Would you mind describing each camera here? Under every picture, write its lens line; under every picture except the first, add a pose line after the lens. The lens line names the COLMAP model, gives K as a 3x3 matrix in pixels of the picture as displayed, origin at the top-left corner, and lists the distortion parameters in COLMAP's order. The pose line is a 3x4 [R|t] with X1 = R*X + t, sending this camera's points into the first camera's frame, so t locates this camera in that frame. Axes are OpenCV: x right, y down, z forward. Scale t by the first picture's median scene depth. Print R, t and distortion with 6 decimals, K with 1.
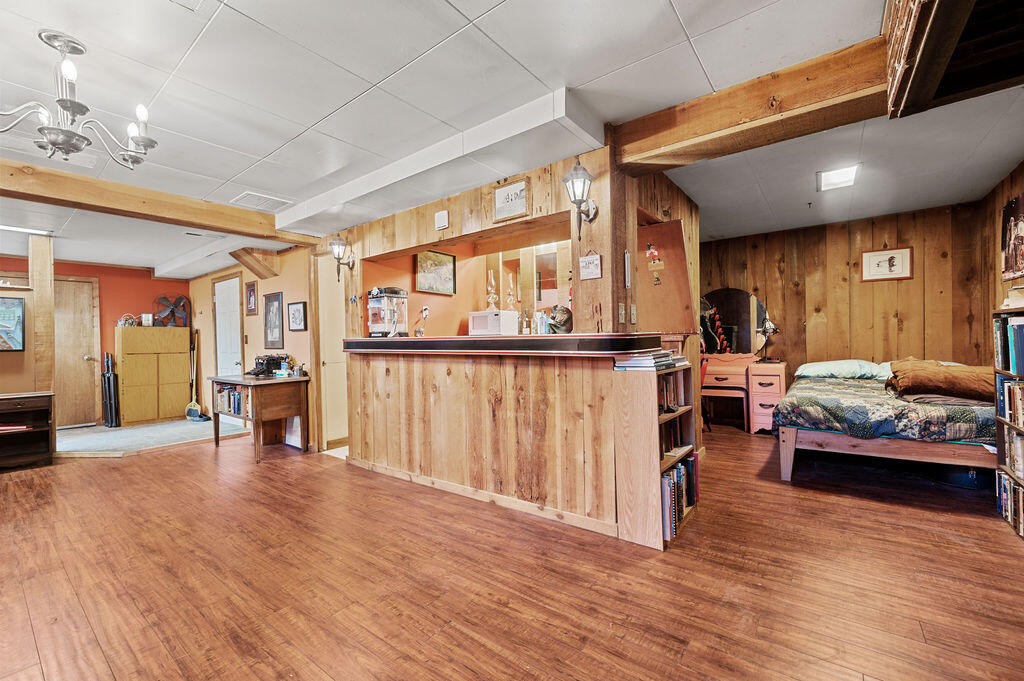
lens RADIAL K [[415.8, 0, 511.6], [0, 415.8, 339.3], [0, 0, 1]] dist [-0.003136, -0.000277]
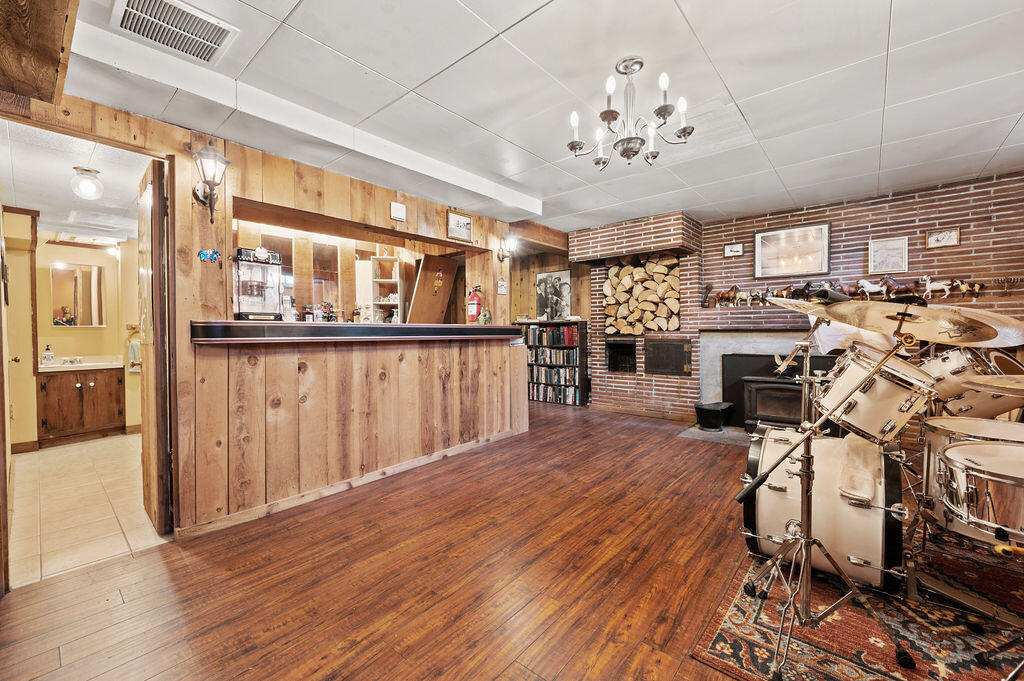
lens RADIAL K [[415.8, 0, 512.3], [0, 415.8, 338.9], [0, 0, 1]] dist [-0.003136, -0.000277]
pose [[0.052117, 0.006085, 0.998622, -1.335570], [0.010865, 0.999919, -0.006659, 0.045656], [-0.998582, 0.011197, 0.052047, 0.747125]]
